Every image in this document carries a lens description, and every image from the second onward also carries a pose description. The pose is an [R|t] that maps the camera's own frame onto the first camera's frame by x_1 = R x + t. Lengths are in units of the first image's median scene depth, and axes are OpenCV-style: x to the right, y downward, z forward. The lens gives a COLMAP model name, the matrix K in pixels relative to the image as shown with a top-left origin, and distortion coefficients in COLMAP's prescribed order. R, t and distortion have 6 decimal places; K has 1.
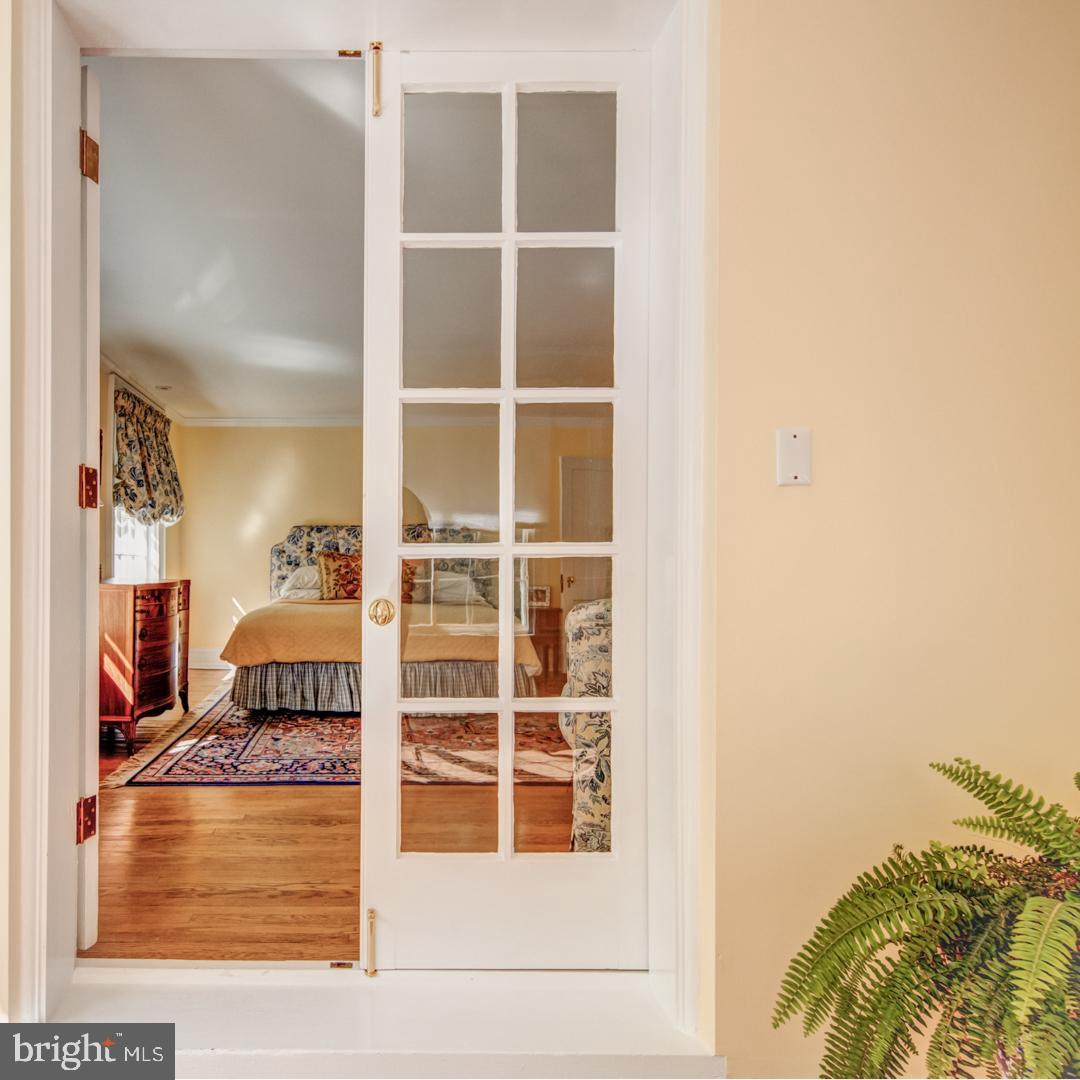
lens RADIAL K [[1065.0, 0, 540.0], [0, 1065.0, 540.0], [0, 0, 1]] dist [0.001532, 0.001775]
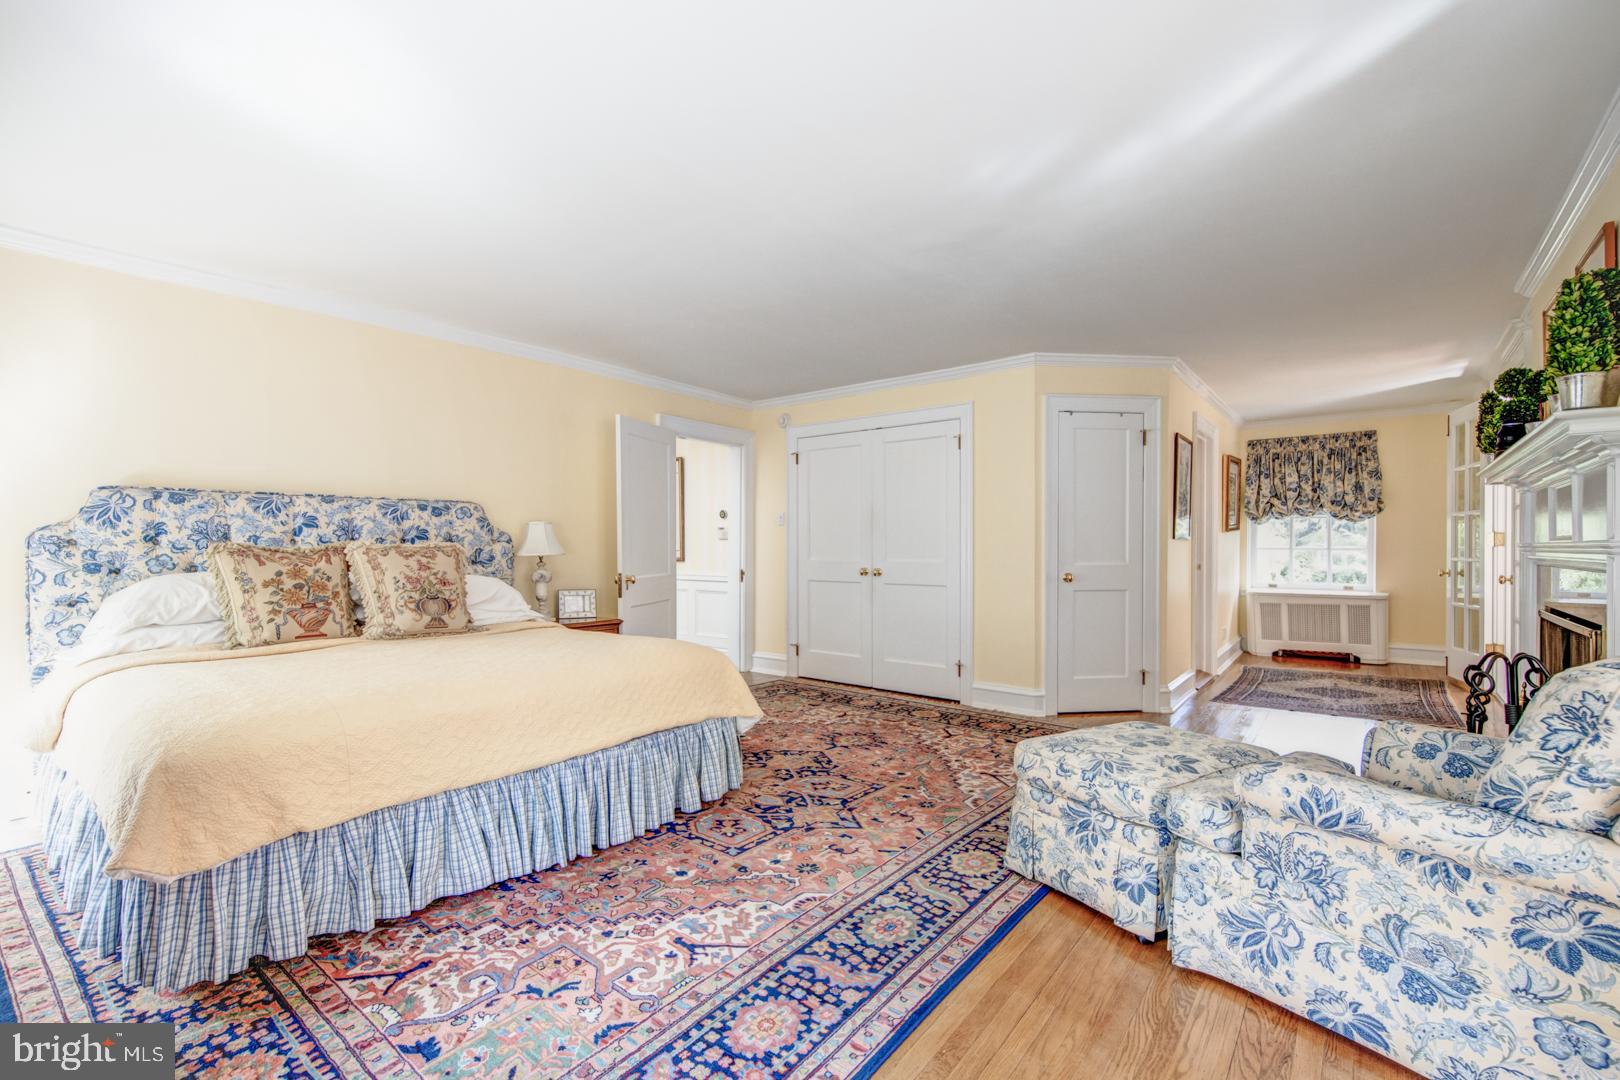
lens RADIAL K [[713.6, 0, 810.0], [0, 713.6, 540.0], [0, 0, 1]] dist [-0.000617, -0.000250]
pose [[0.612583, 0.000217, 0.790406, -0.292647], [-0.027159, 0.999415, 0.020774, -0.004758], [-0.789939, -0.034193, 0.612231, 0.591009]]
